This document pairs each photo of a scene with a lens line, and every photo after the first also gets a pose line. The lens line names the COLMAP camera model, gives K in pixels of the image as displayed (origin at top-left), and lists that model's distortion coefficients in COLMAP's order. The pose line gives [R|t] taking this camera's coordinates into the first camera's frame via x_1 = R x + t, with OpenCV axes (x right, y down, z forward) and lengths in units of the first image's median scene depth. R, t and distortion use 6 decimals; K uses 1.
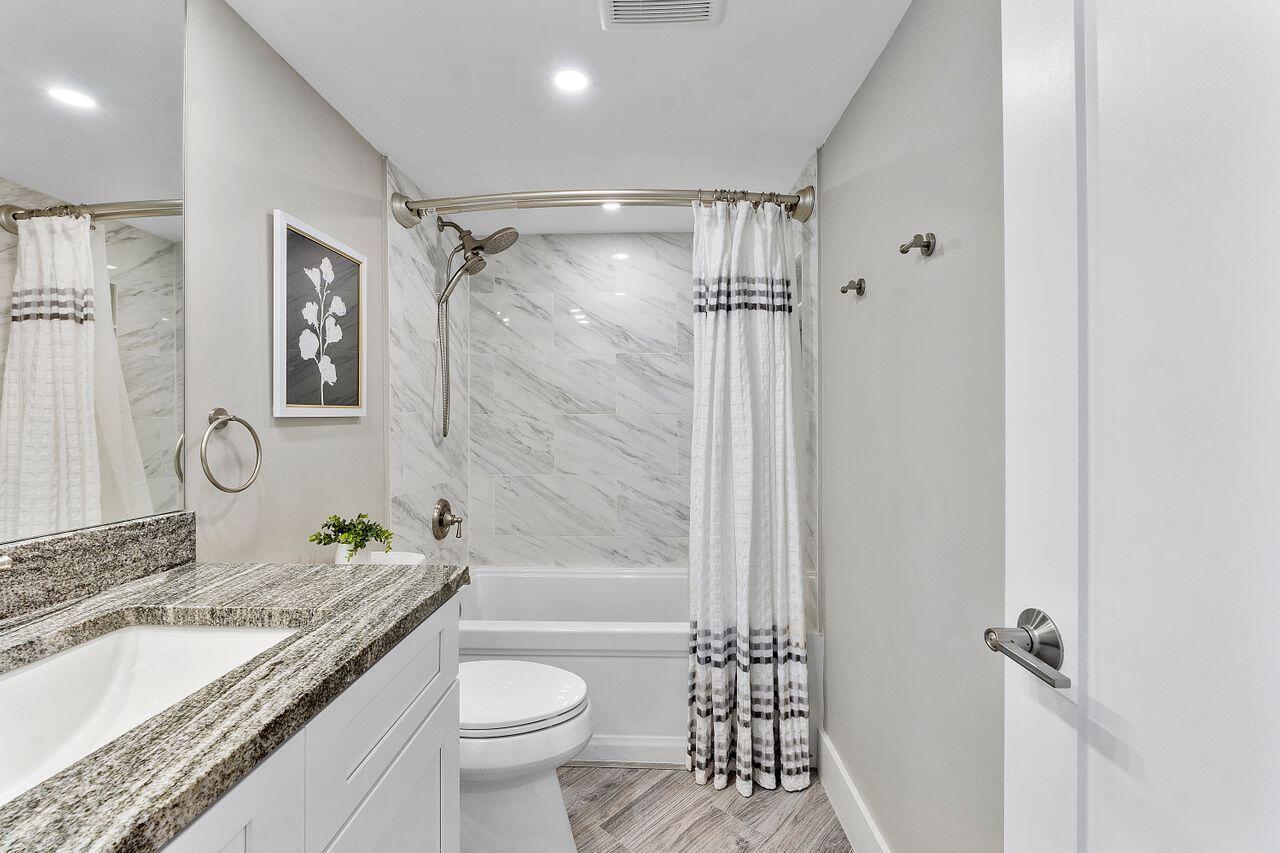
lens RADIAL K [[536.1, 0, 631.5], [0, 536.1, 423.5], [0, 0, 1]] dist [-0.006787, -0.000176]
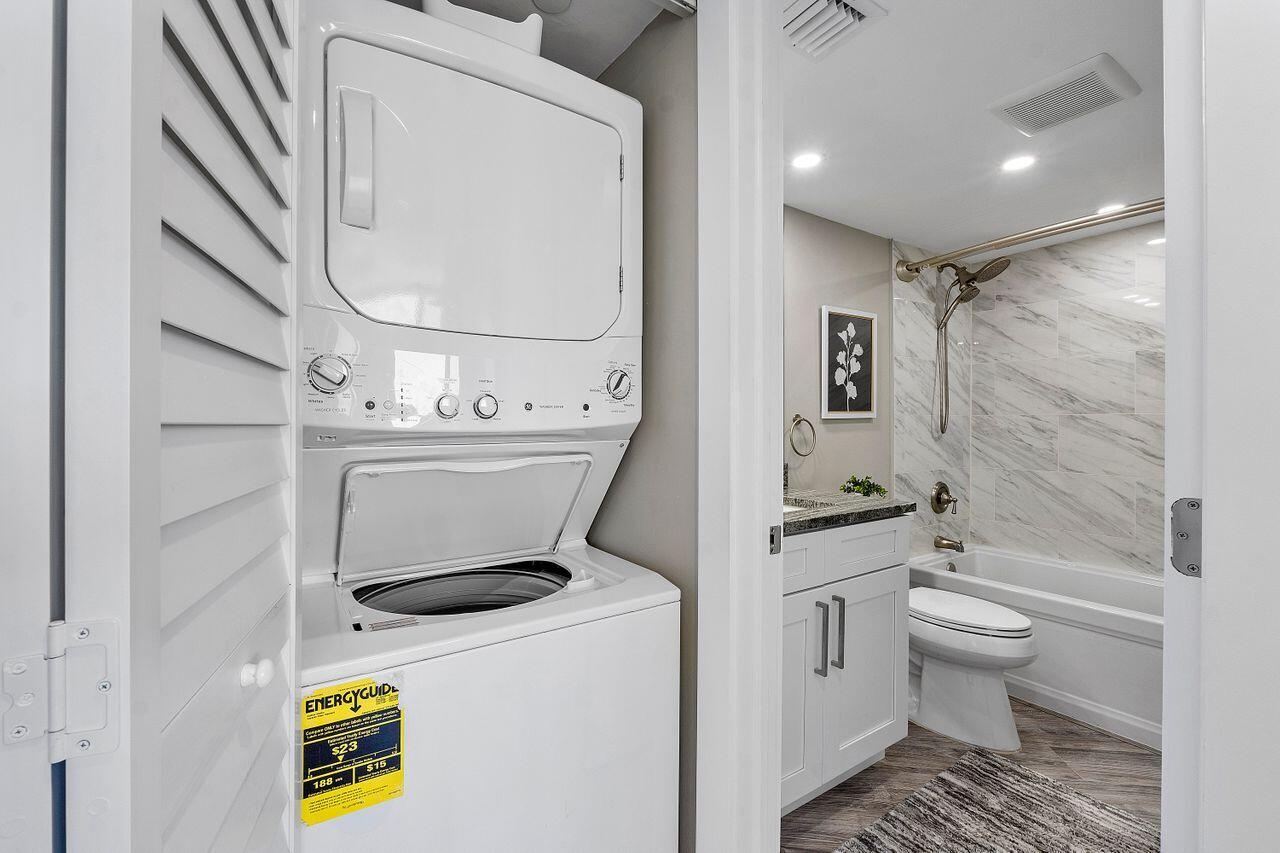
lens RADIAL K [[536.1, 0, 632.9], [0, 536.1, 426.3], [0, 0, 1]] dist [-0.006787, -0.000176]
pose [[0.584434, 0.004713, -0.811428, 0.255045], [-0.002618, 0.999989, 0.003922, 0.005048], [0.811437, -0.000167, 0.584440, -0.345331]]
